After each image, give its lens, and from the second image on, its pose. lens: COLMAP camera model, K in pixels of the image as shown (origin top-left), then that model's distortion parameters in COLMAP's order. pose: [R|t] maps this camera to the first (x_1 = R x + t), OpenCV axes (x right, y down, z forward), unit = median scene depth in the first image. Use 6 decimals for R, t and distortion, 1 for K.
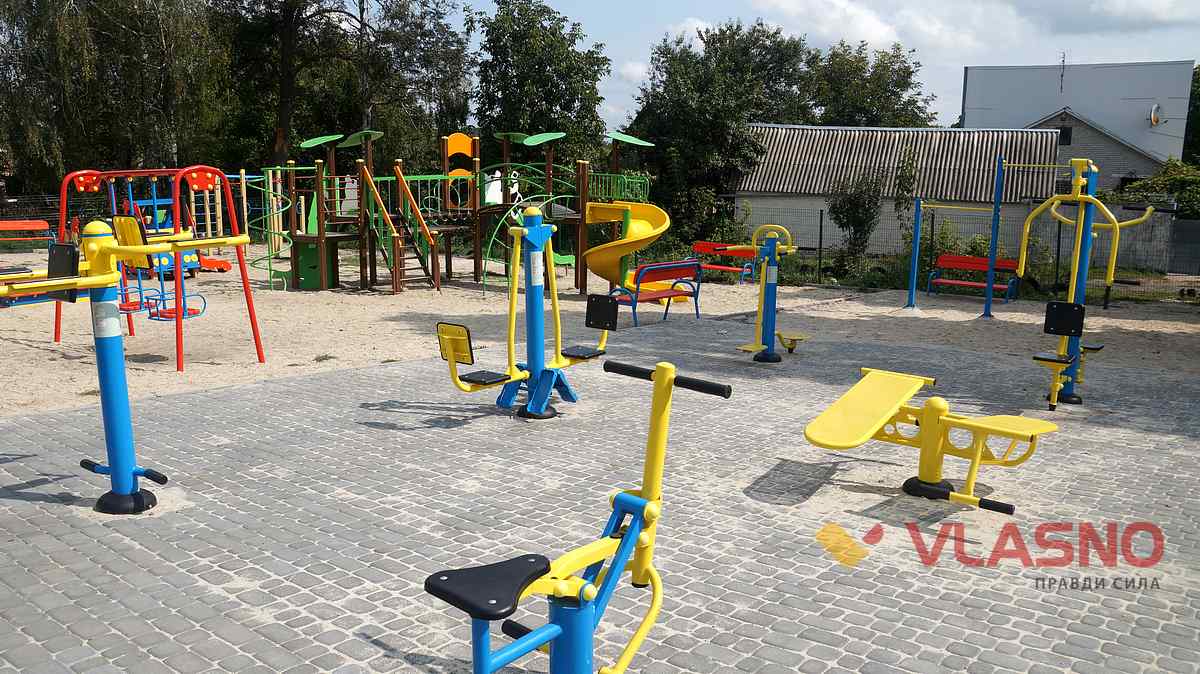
lens RADIAL K [[888.0, 0, 600.0], [0, 888.0, 337.0], [0, 0, 1]] dist [-0.118670, -0.000562]
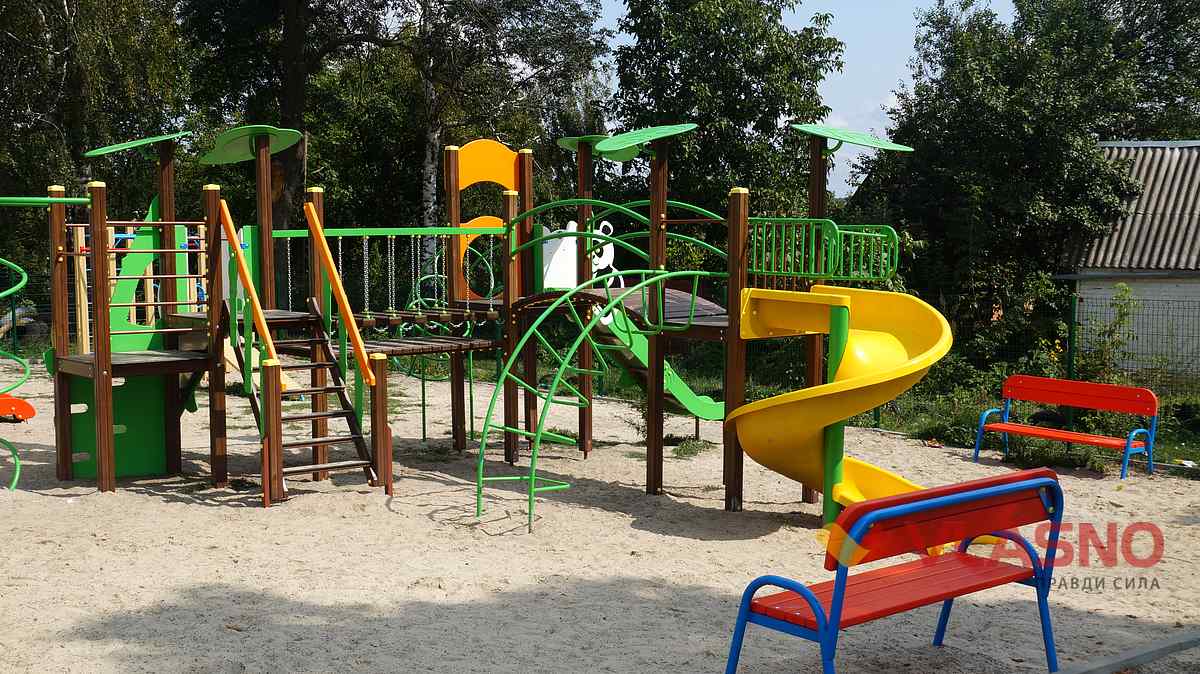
lens RADIAL K [[1414.2, 0, 600.0], [0, 1414.2, 337.0], [0, 0, 1]] dist [0.019947, 0.042762]
pose [[0.986846, 0.008229, -0.161453, 0.011185], [-0.027174, 0.992937, -0.115487, -0.022945], [0.159362, 0.118355, 0.980100, 0.153982]]
